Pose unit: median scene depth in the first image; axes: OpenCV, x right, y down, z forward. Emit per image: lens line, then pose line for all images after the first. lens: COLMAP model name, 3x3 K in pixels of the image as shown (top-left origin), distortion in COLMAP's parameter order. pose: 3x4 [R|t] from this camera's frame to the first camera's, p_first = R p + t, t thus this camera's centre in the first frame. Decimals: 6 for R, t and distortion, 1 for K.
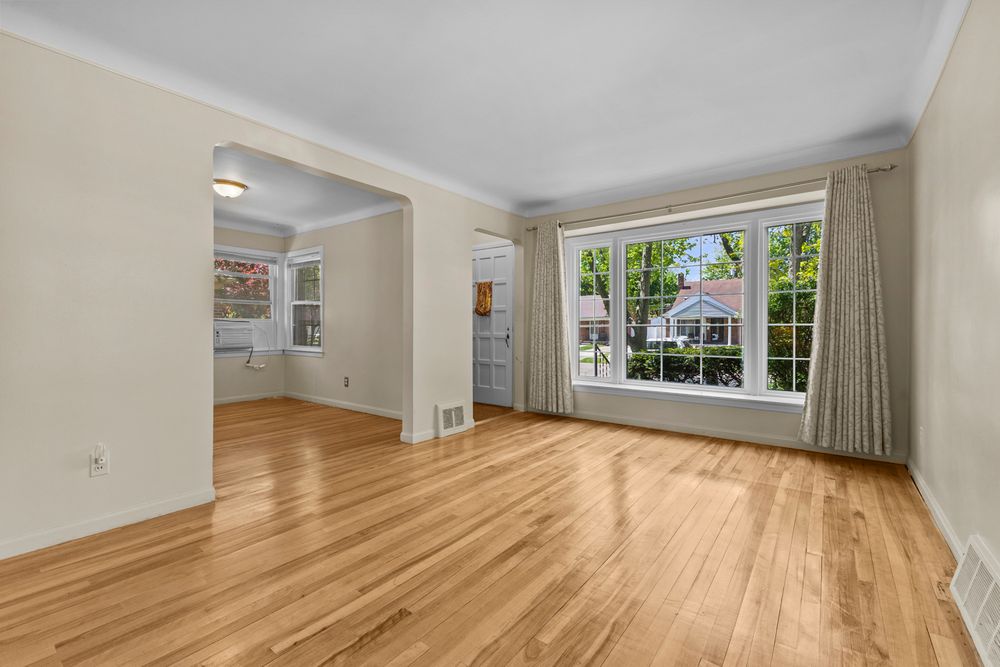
lens RADIAL K [[434.0, 0, 480.9], [0, 434.0, 330.4], [0, 0, 1]] dist [0.015372, -0.000226]
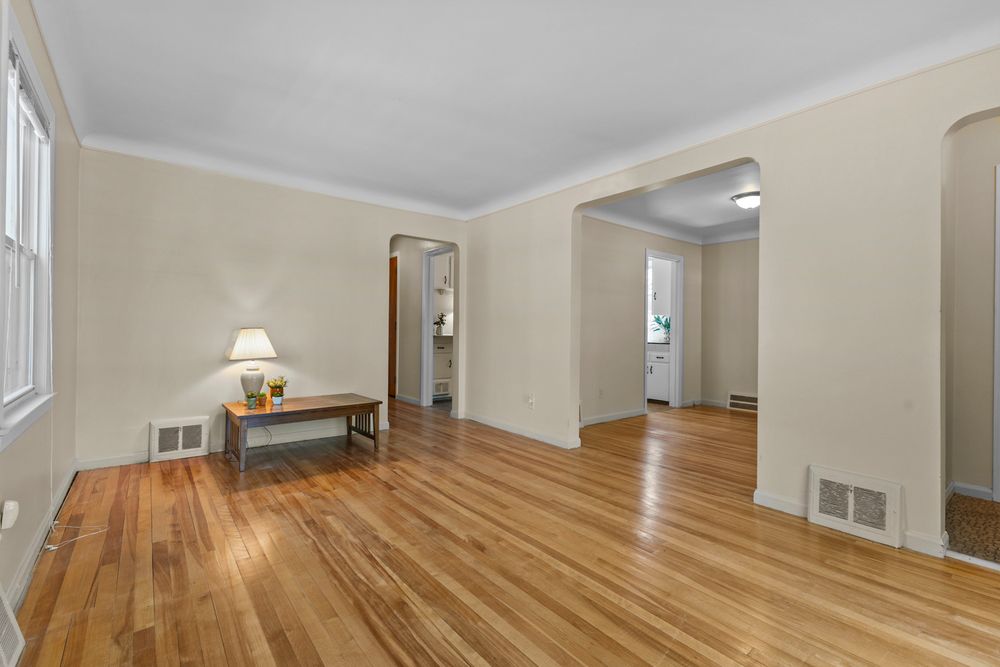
lens RADIAL K [[434.0, 0, 504.2], [0, 434.0, 332.7], [0, 0, 1]] dist [0.015372, -0.000226]
pose [[-0.202849, 0.000161, -0.979210, 0.853254], [-0.019358, 0.999804, 0.004174, -0.013247], [0.979019, 0.019802, -0.202806, 1.023468]]
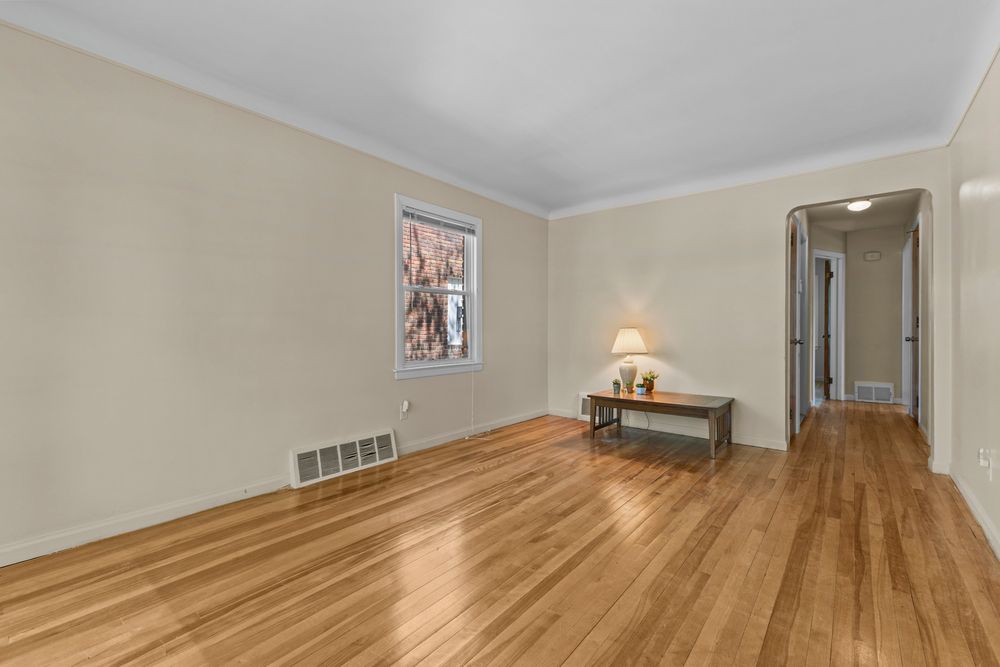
lens RADIAL K [[434.0, 0, 502.1], [0, 434.0, 330.9], [0, 0, 1]] dist [0.015372, -0.000226]
pose [[-0.999760, -0.001794, -0.021850, 0.205495], [-0.002020, 0.999945, 0.010300, -0.010518], [0.021830, 0.010342, -0.999708, 1.588727]]
